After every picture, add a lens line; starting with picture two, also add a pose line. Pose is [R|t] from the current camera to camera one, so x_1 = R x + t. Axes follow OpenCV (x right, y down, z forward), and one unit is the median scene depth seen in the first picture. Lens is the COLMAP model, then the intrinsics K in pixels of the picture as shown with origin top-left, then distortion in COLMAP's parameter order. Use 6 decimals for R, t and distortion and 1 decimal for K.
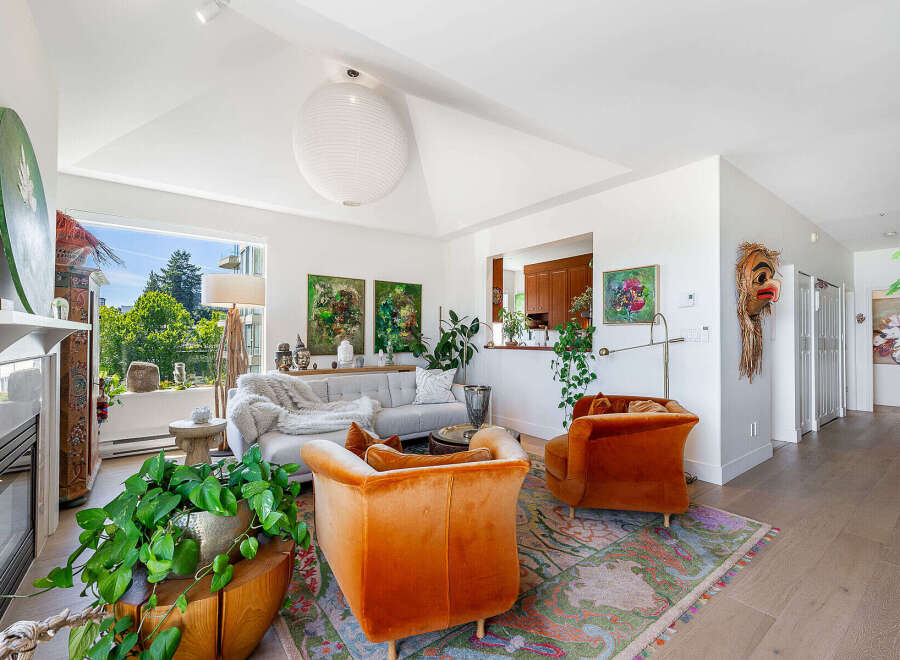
lens RADIAL K [[396.2, 0, 451.0], [0, 396.2, 328.8], [0, 0, 1]] dist [-0.000444, 0.000005]
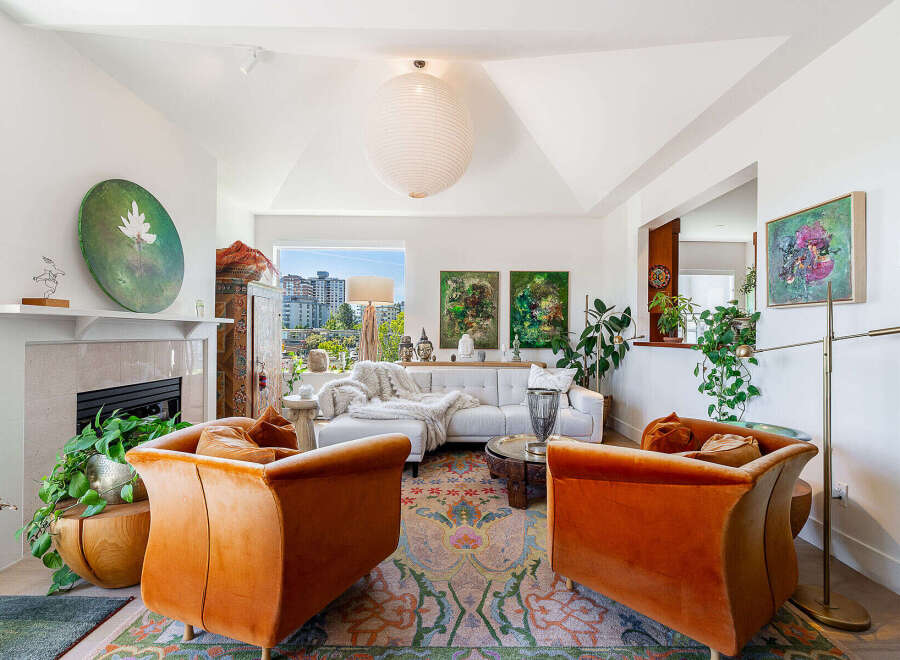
lens RADIAL K [[396.2, 0, 451.0], [0, 396.2, 328.8], [0, 0, 1]] dist [-0.000444, 0.000005]
pose [[0.801322, -0.004378, -0.598218, 0.278272], [0.006712, 0.999976, 0.001674, 0.013406], [0.598196, -0.005357, 0.801332, 0.167009]]
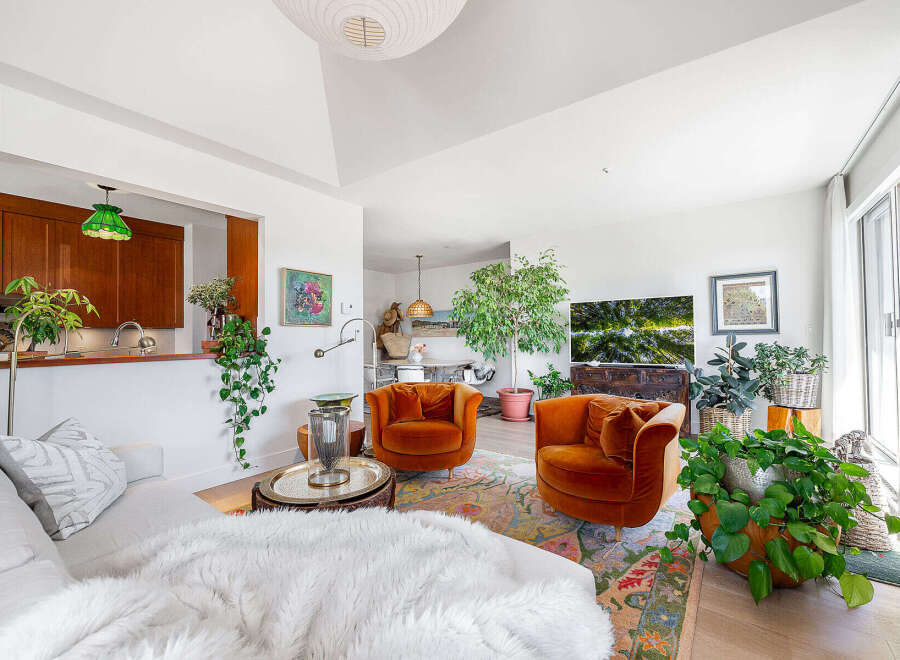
lens RADIAL K [[396.2, 0, 451.0], [0, 396.2, 328.8], [0, 0, 1]] dist [-0.000444, 0.000005]
pose [[-0.294163, 0.017883, 0.955588, -0.467835], [-0.011991, 0.999677, -0.022400, 0.010692], [-0.955680, -0.018048, -0.293854, 0.697519]]
